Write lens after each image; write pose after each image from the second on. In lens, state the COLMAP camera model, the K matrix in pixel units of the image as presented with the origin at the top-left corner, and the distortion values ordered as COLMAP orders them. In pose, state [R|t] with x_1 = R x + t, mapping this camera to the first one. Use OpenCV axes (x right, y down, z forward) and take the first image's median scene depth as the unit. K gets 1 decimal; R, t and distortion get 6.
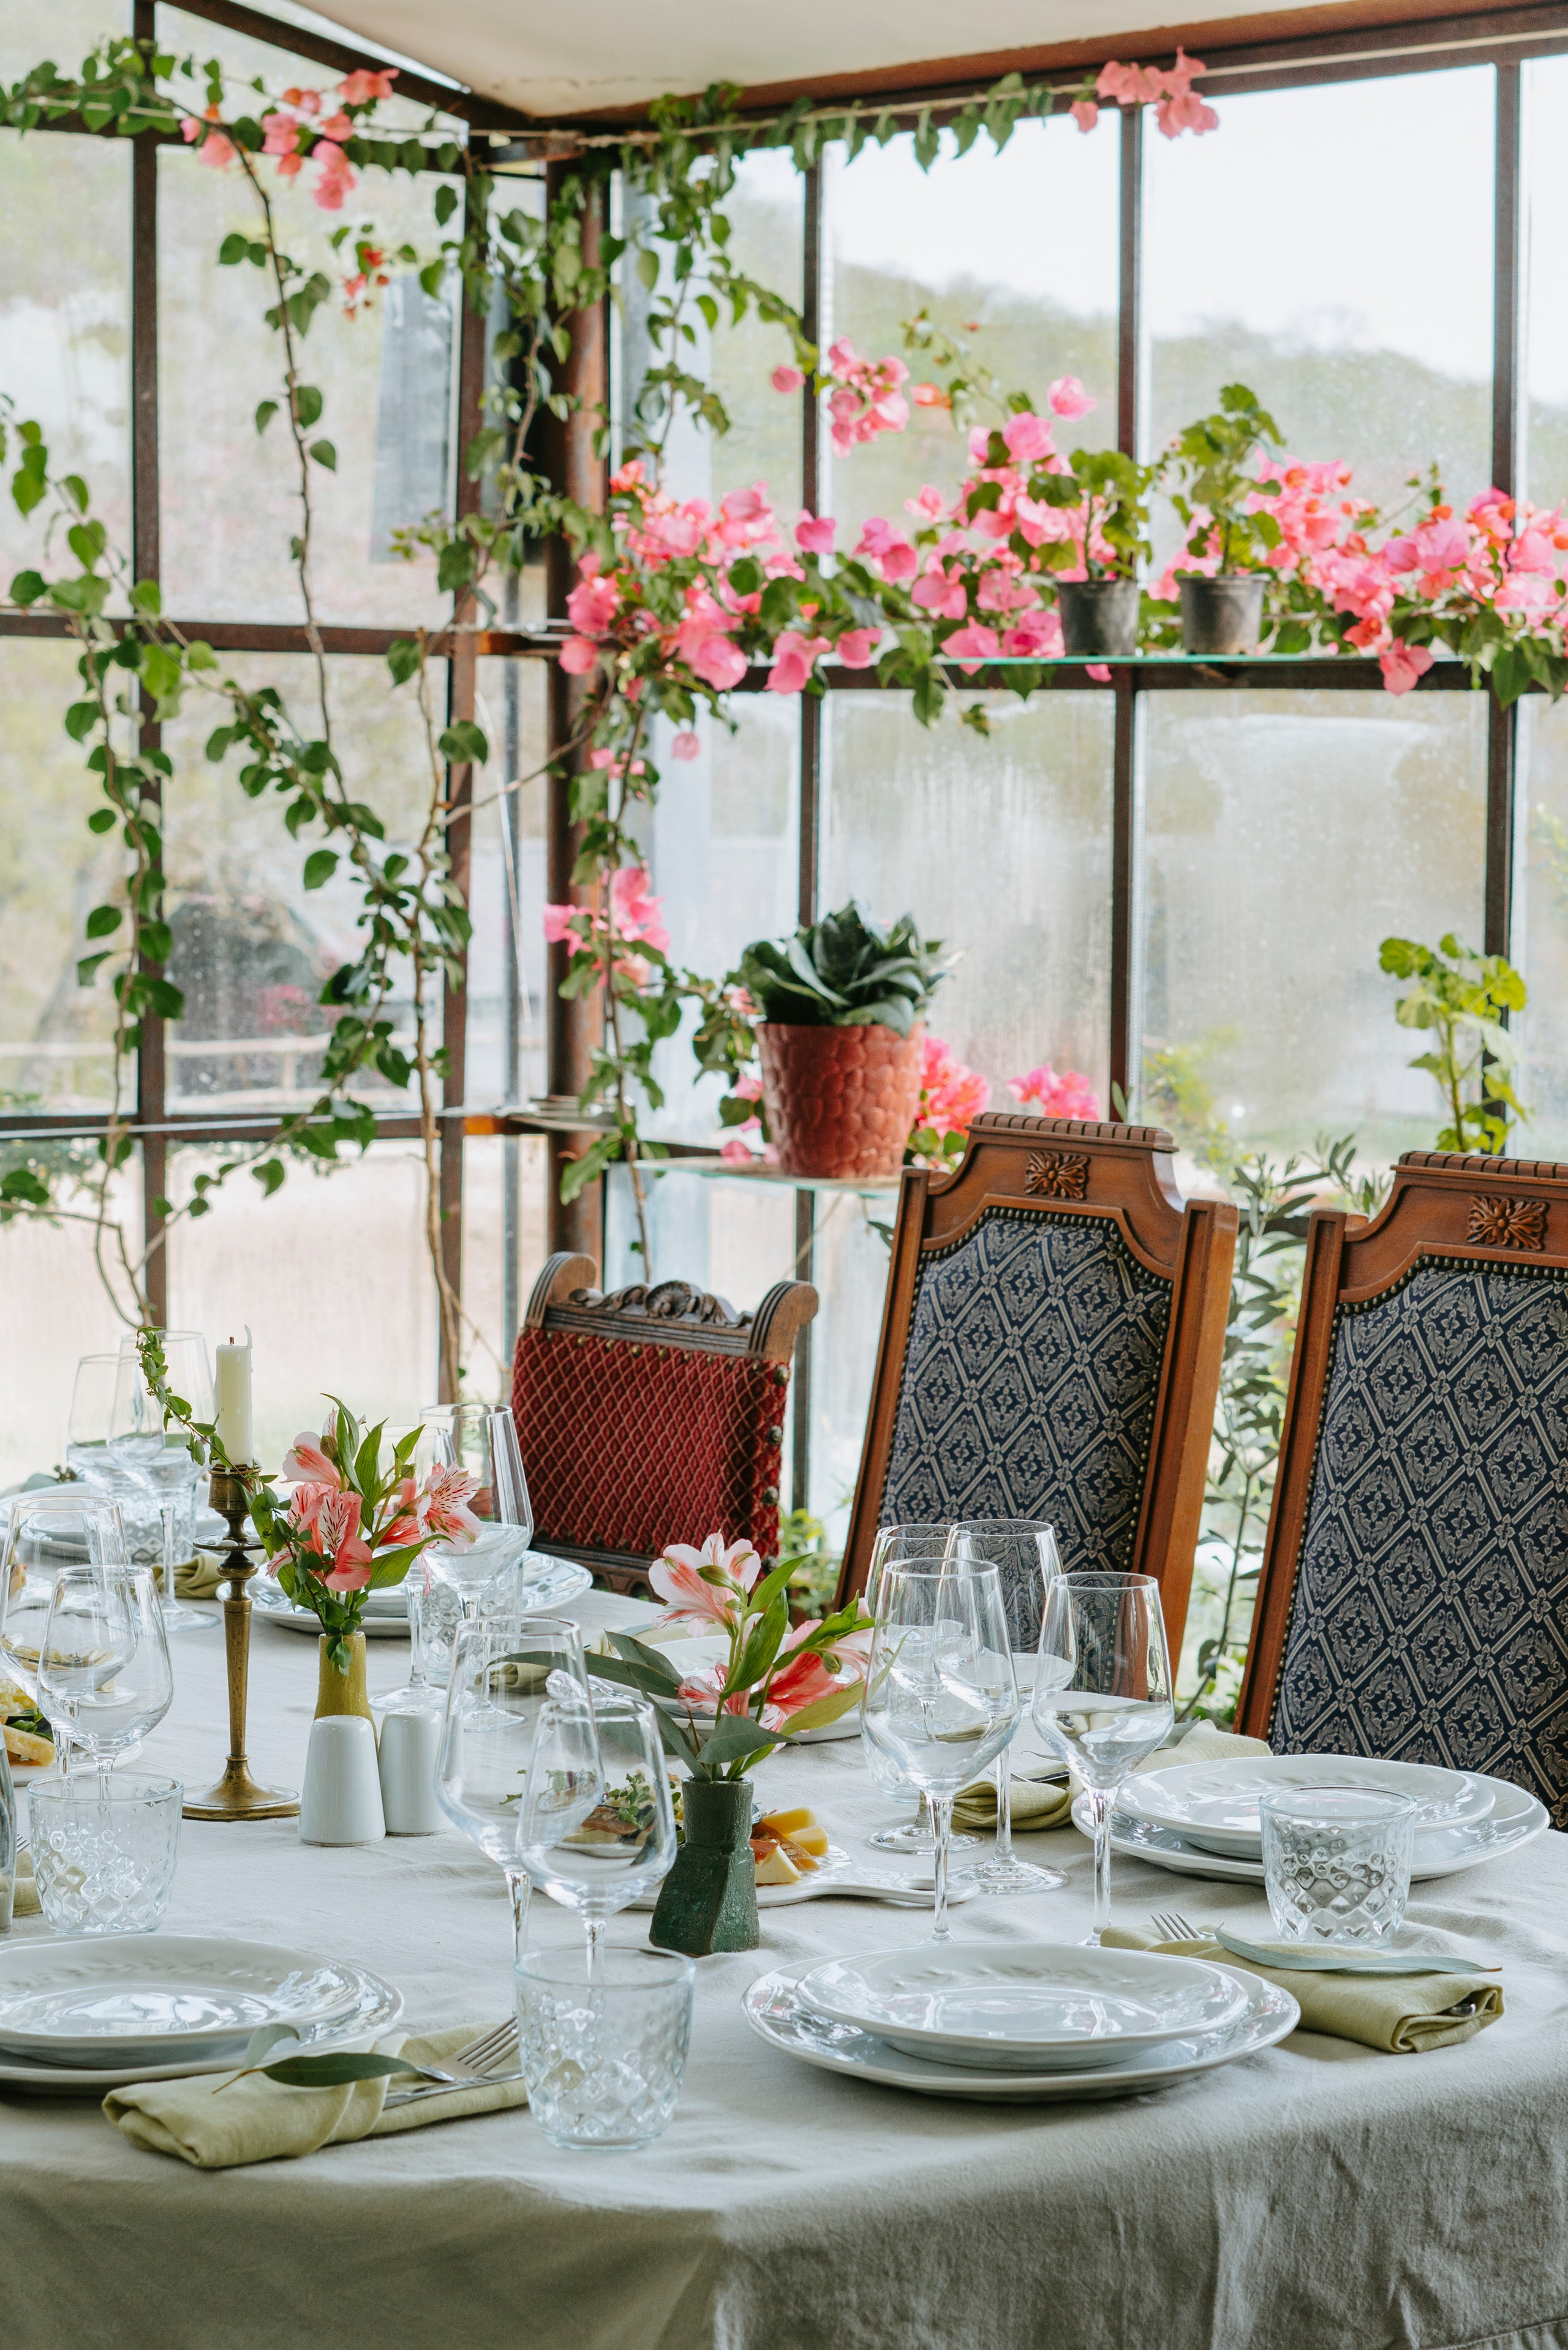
lens RADIAL K [[5378.2, 0, 784.0], [0, 5378.2, 1175.0], [0, 0, 1]] dist [-0.058224, 0.467473]
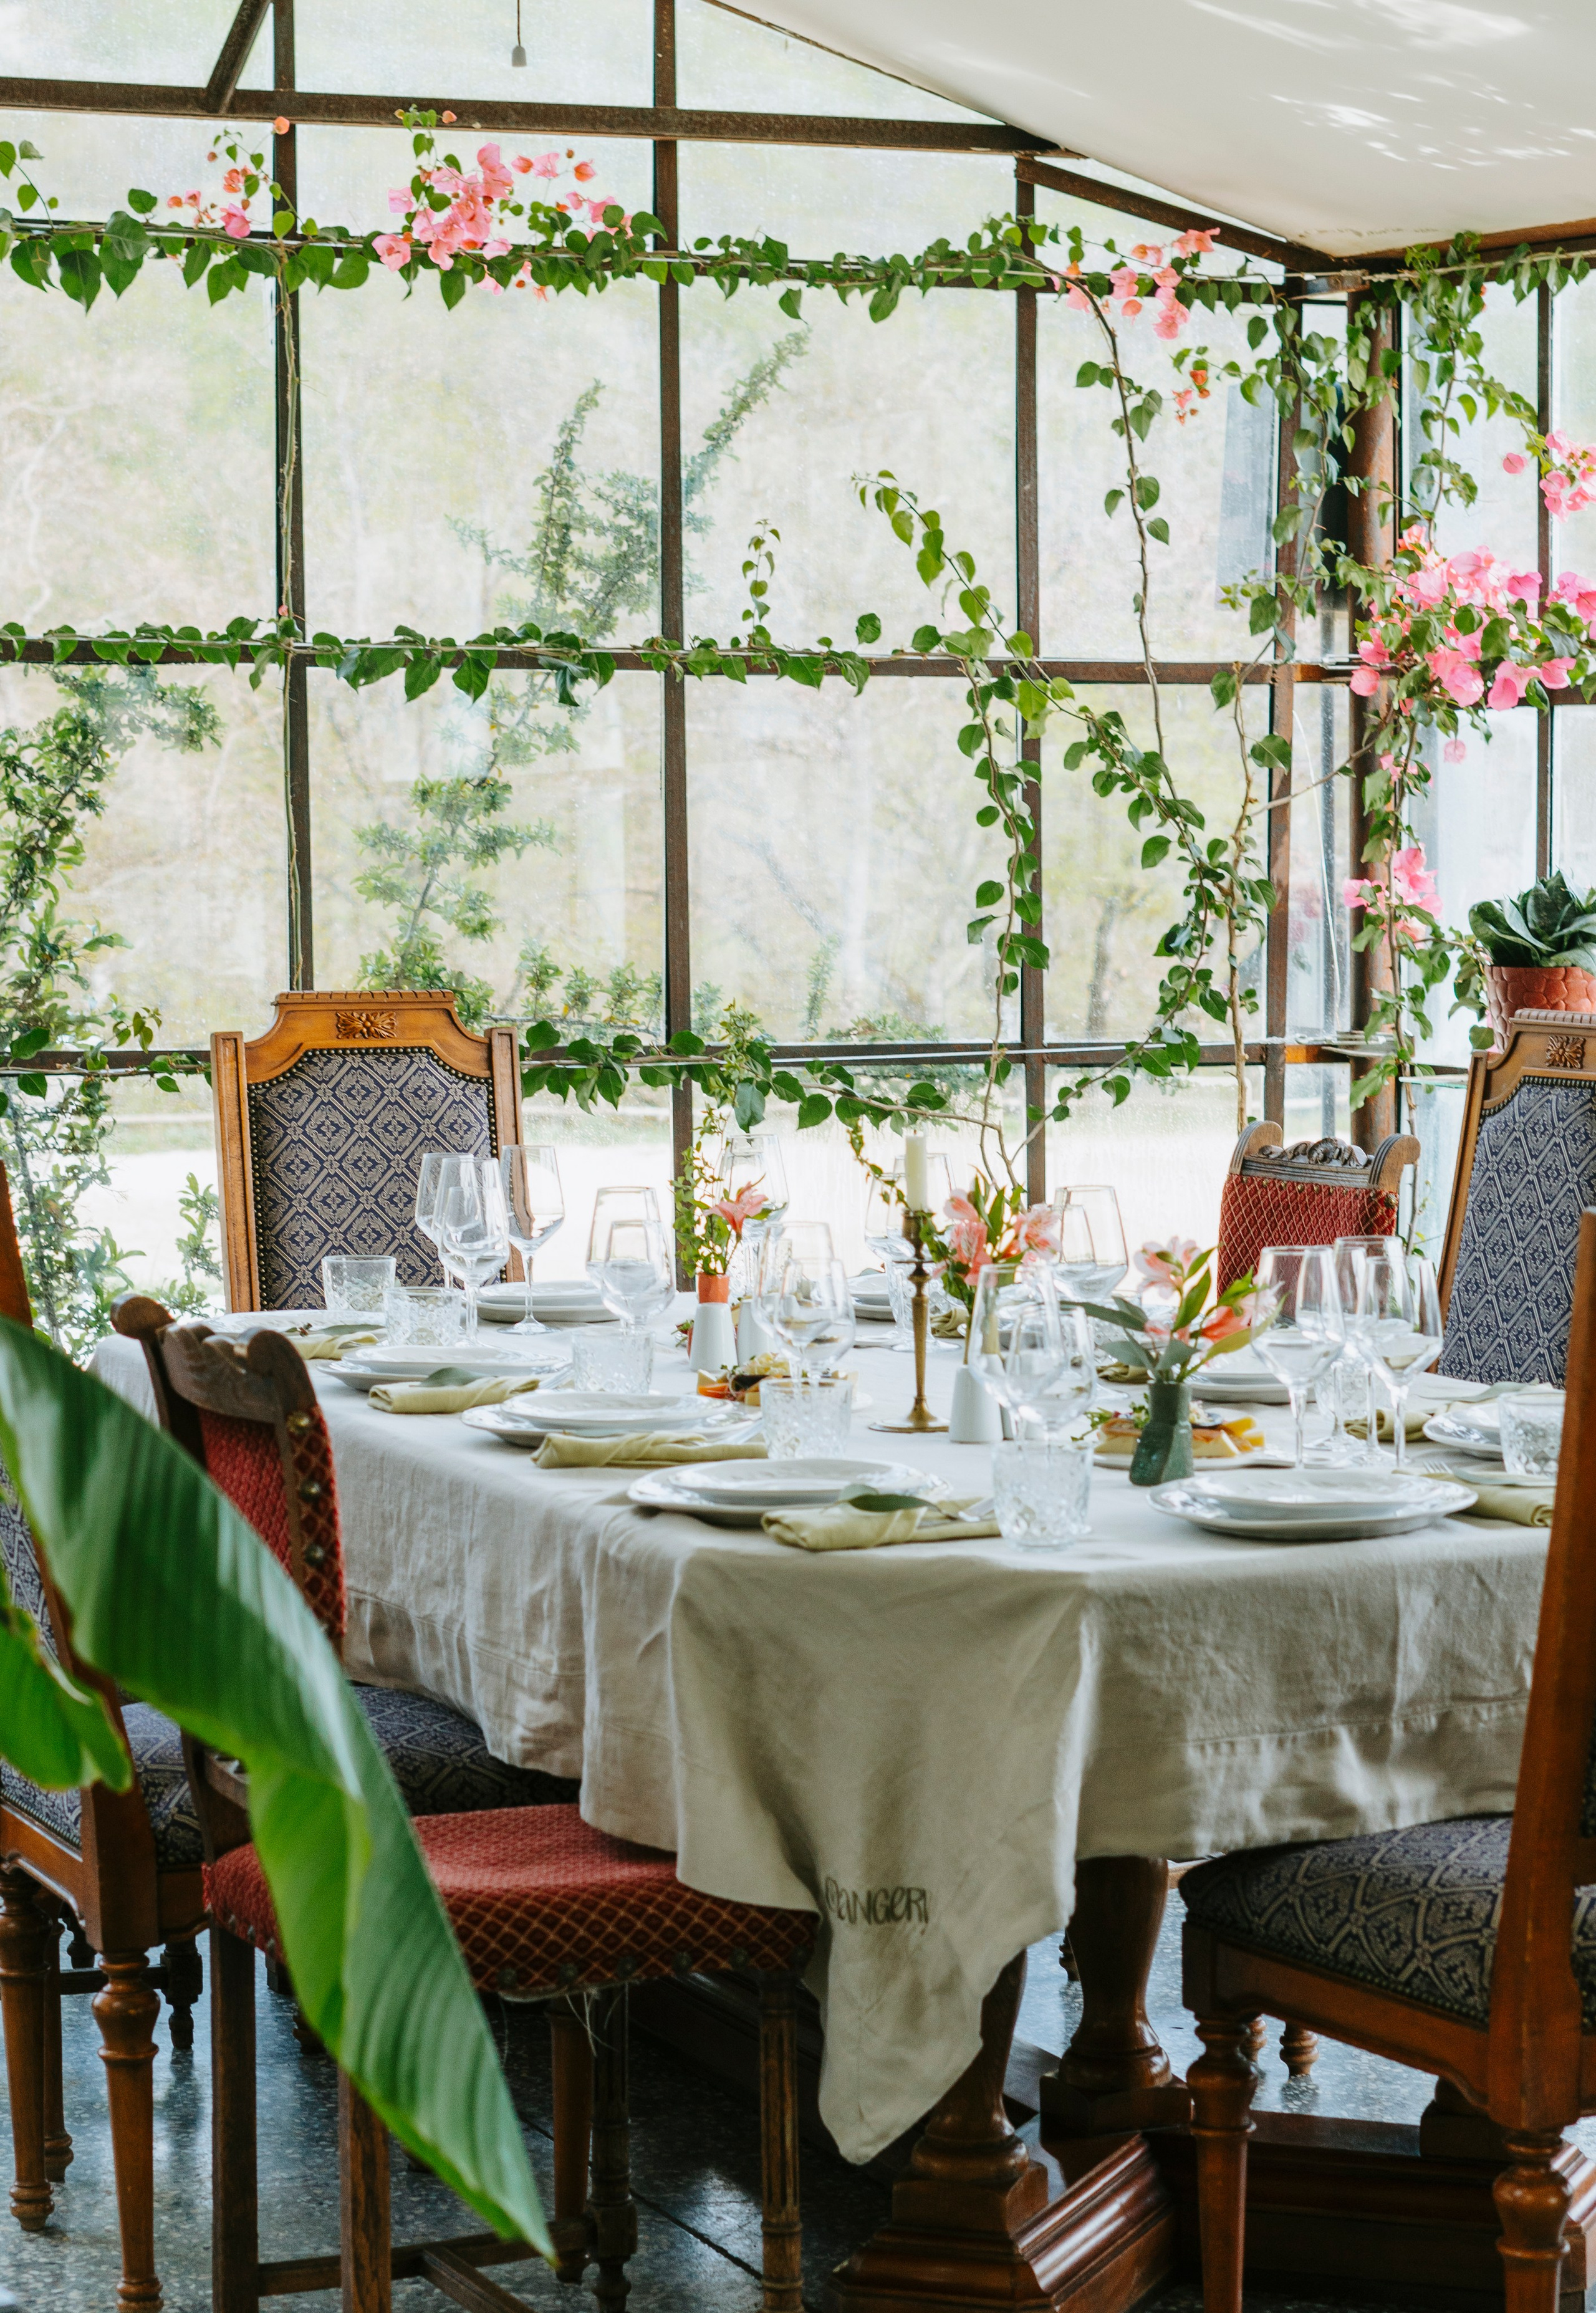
lens RADIAL K [[7330.2, 0, 798.0], [0, 7330.2, 1156.5], [0, 0, 1]] dist [0.074298, 0.041998]
pose [[0.971825, -0.002727, -0.235688, 0.244989], [-0.003029, 0.999706, -0.024056, 0.058954], [0.235684, 0.024092, 0.971531, -0.729025]]
